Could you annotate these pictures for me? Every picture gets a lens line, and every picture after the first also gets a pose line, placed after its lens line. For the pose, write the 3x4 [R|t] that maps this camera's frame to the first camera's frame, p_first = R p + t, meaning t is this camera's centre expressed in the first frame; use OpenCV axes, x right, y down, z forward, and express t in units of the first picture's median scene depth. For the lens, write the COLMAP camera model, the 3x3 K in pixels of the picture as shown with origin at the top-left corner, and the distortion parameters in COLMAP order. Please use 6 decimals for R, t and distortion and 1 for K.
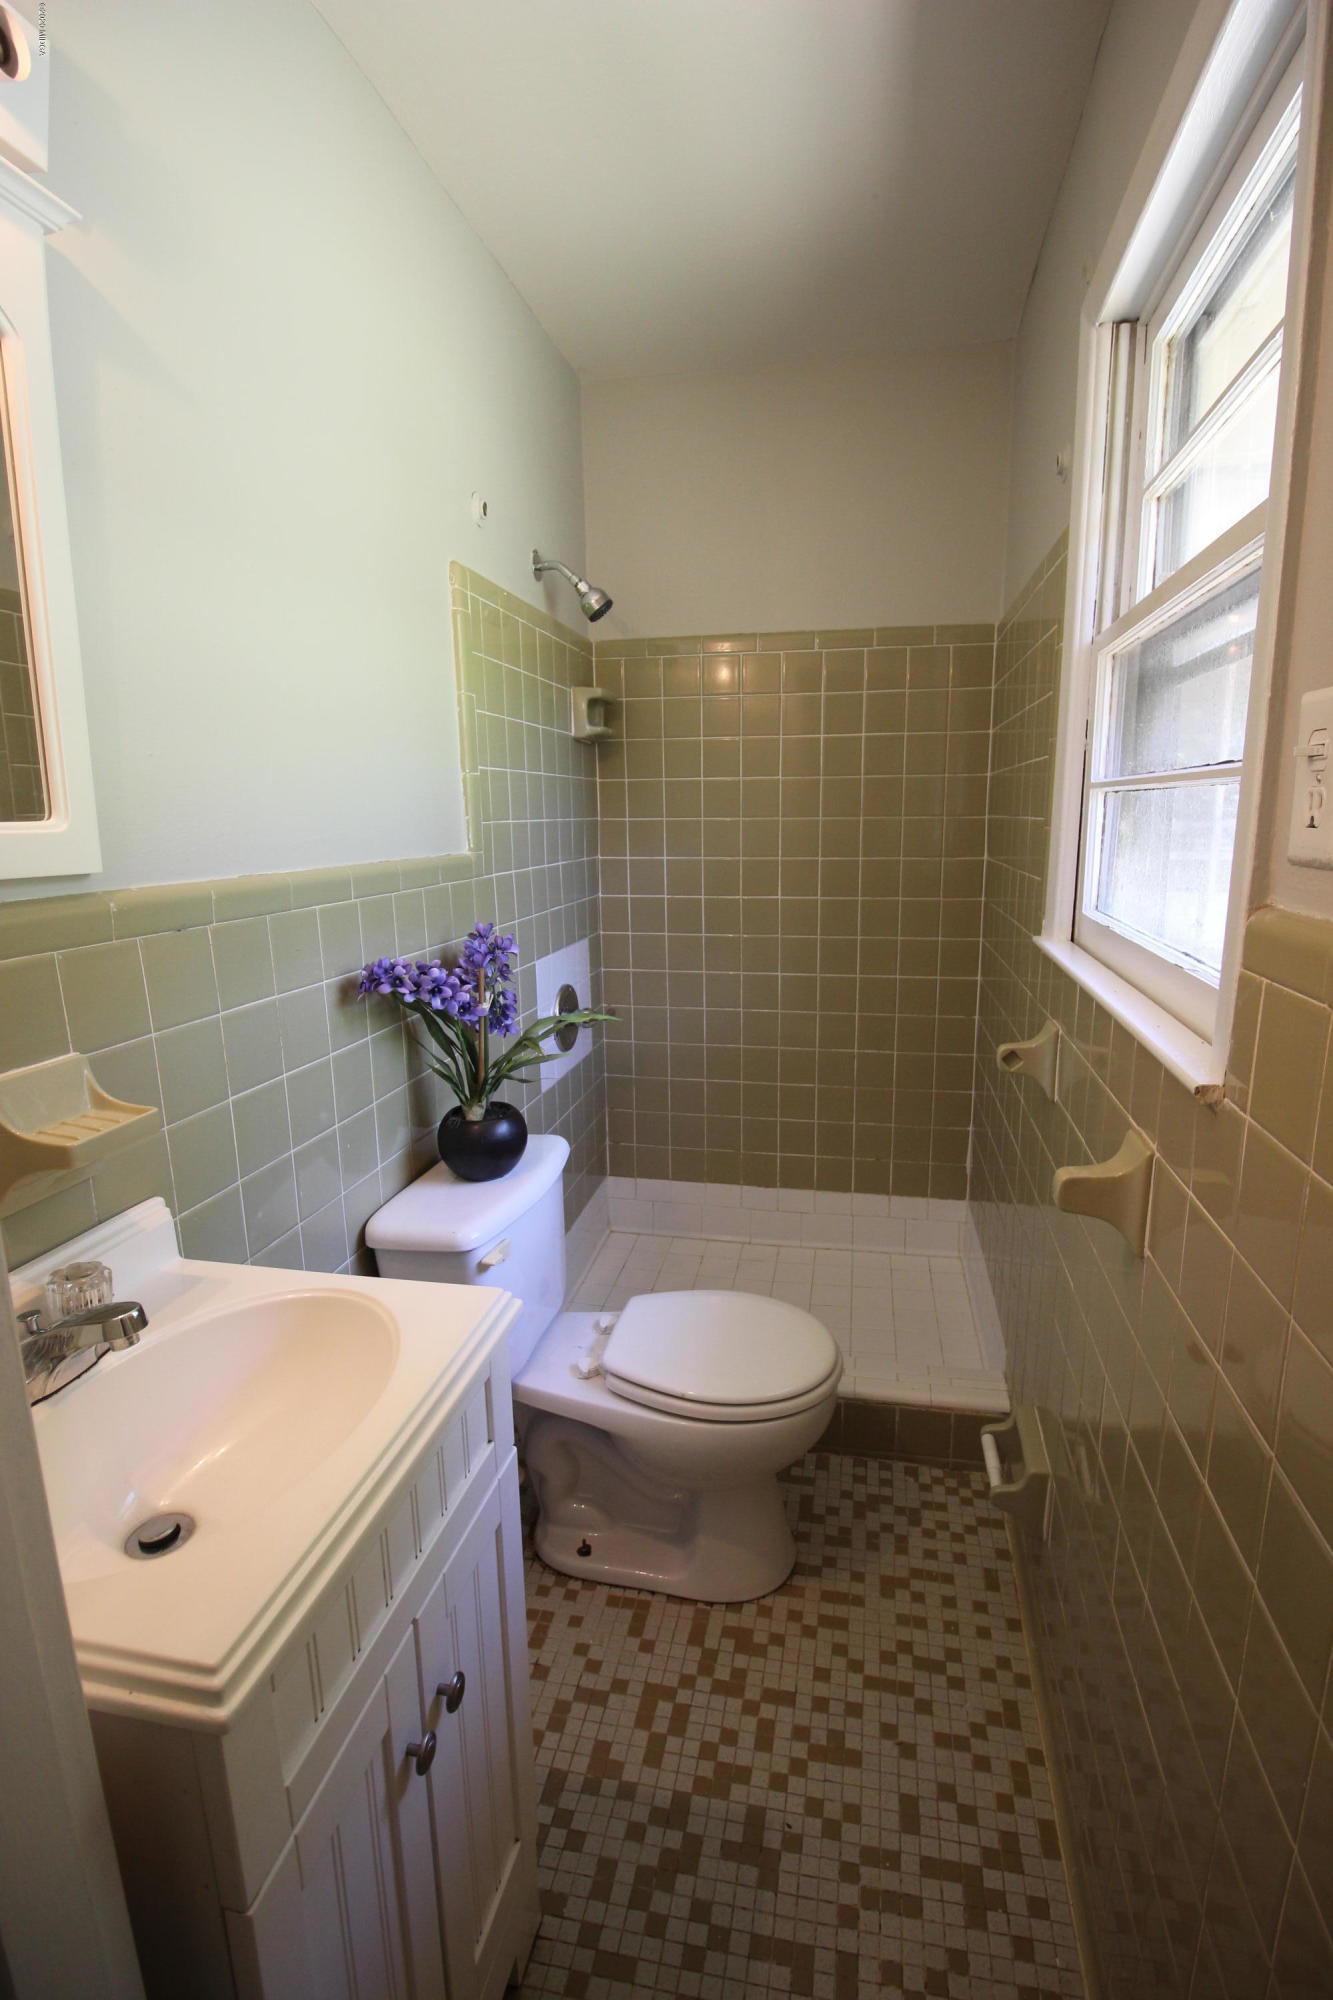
lens RADIAL K [[929.1, 0, 673.3], [0, 929.1, 999.5], [0, 0, 1]] dist [-0.027597, -0.001710]
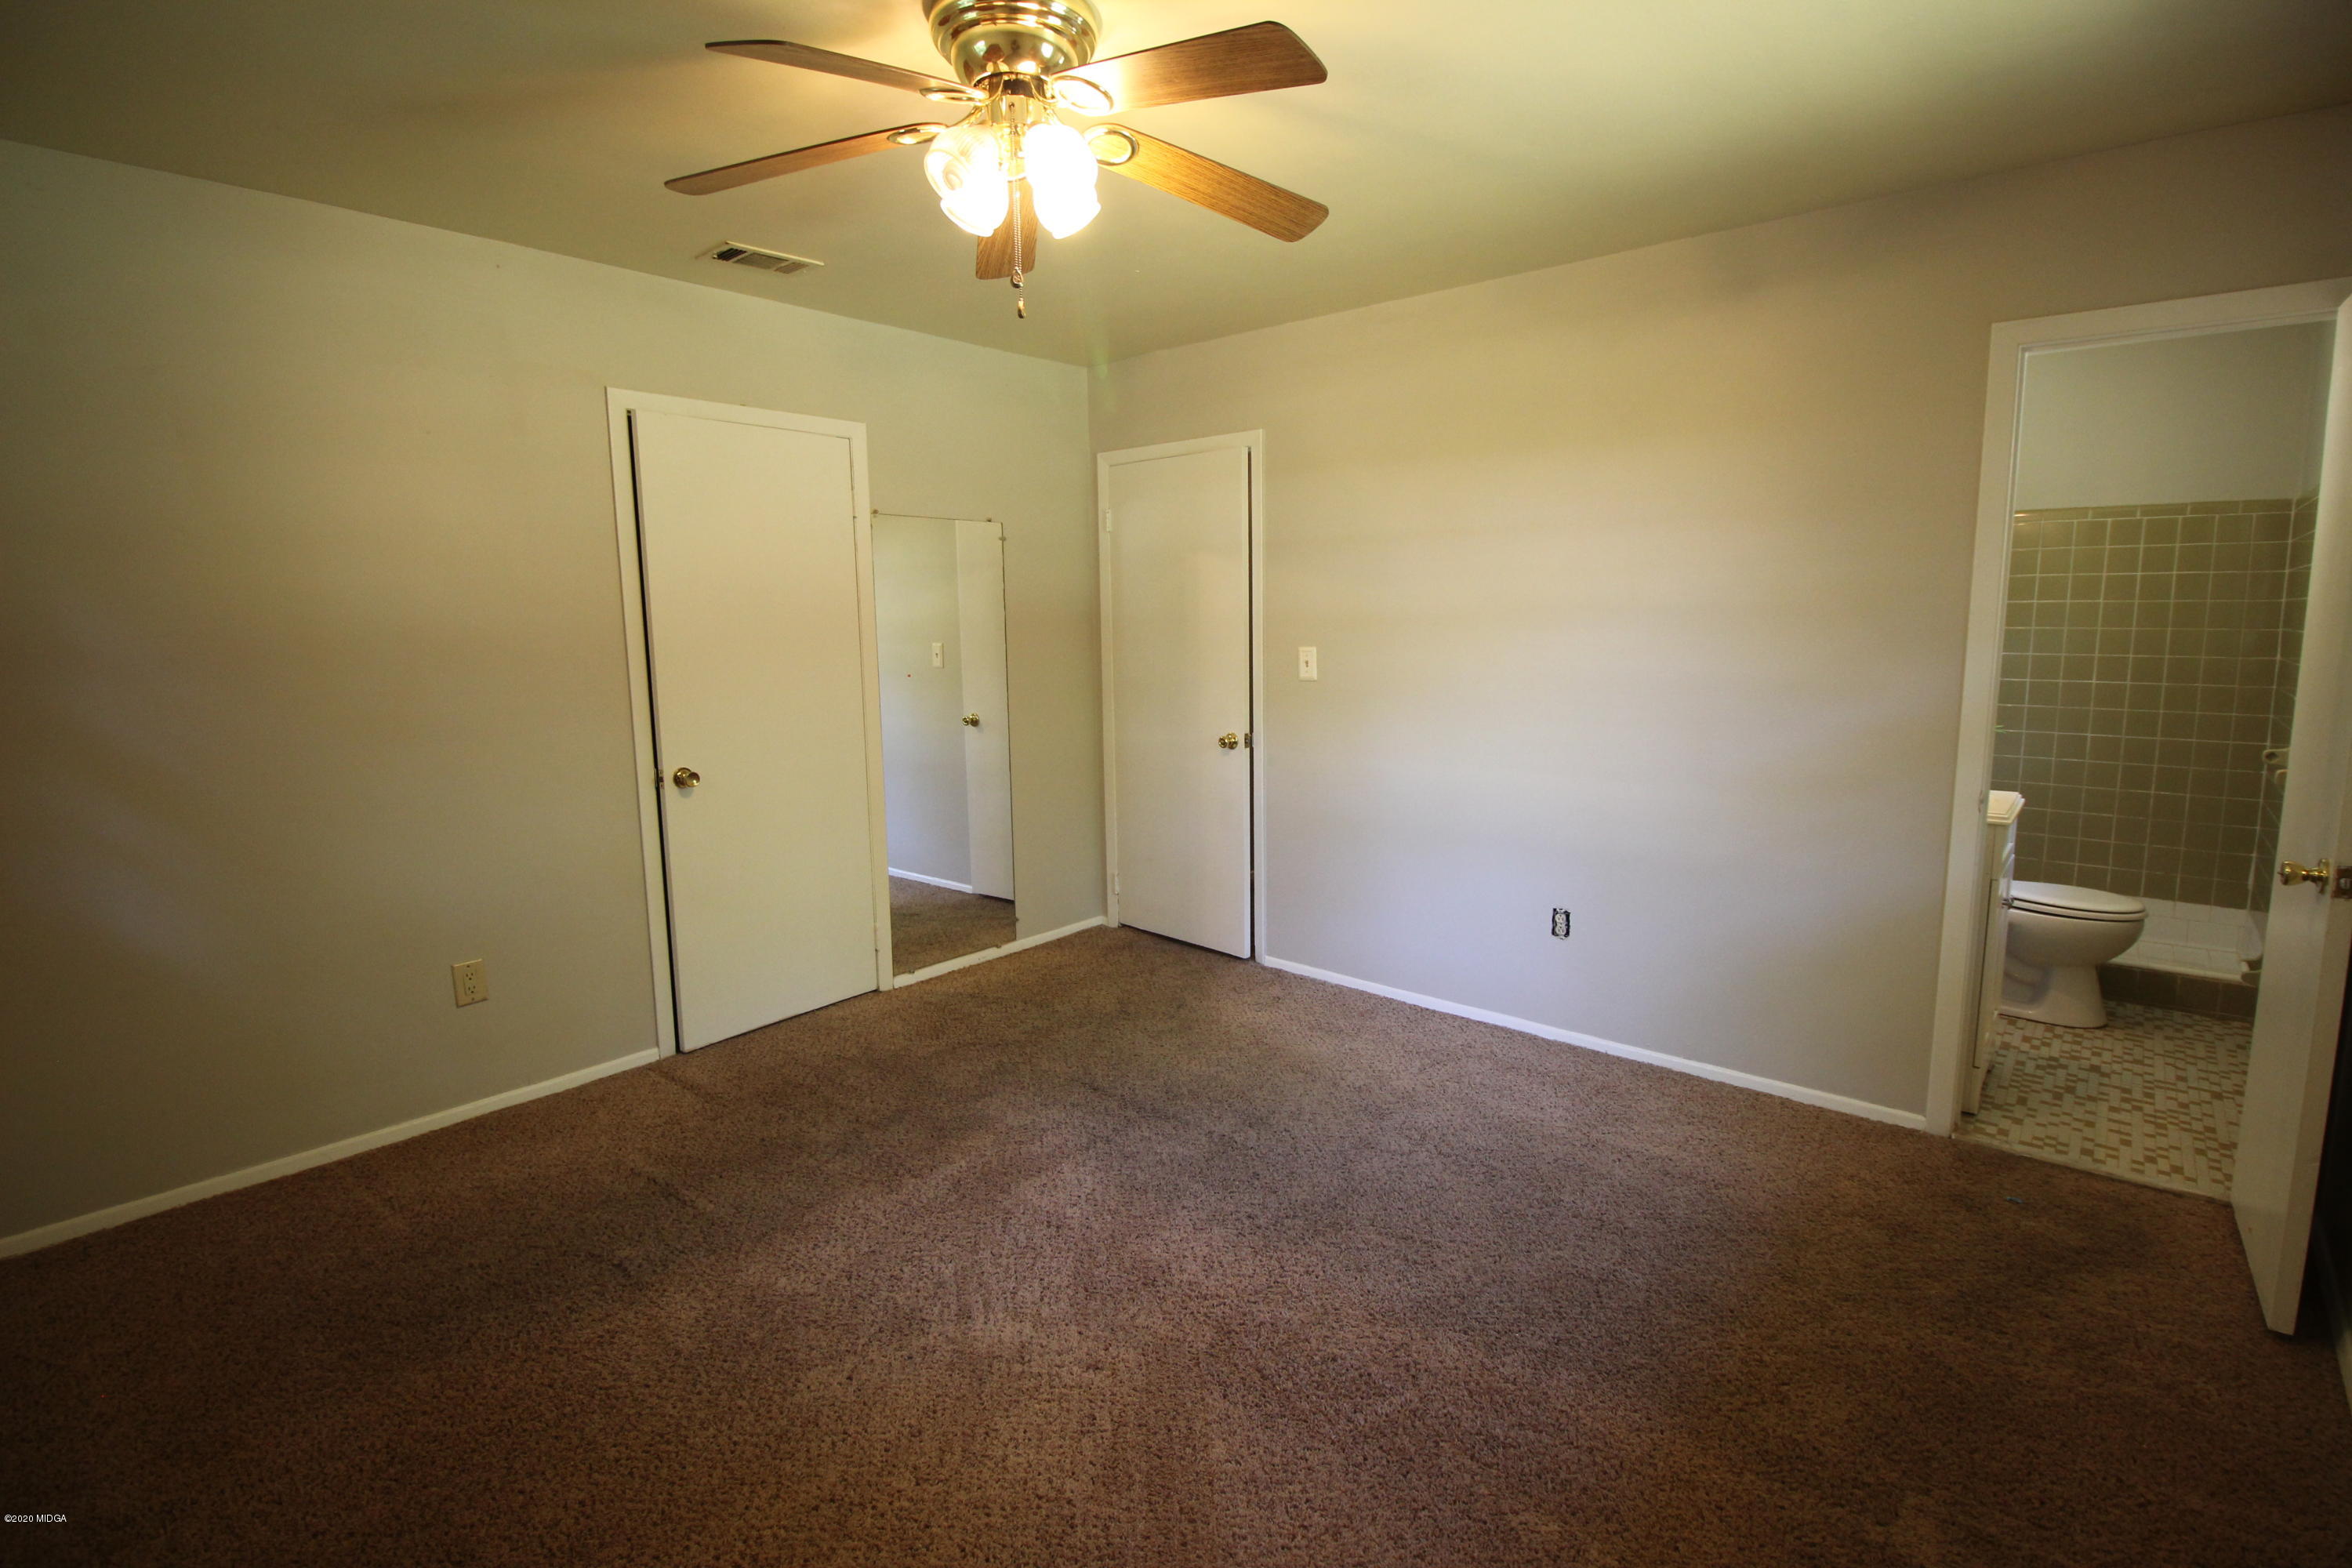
lens RADIAL K [[1092.6, 0, 1173.2], [0, 1092.6, 767.8], [0, 0, 1]] dist [-0.027597, -0.001710]
pose [[0.864395, 0.070571, -0.497835, -0.503092], [-0.099888, 0.994469, -0.032464, 0.387248], [0.492791, 0.077789, 0.866664, -2.004847]]
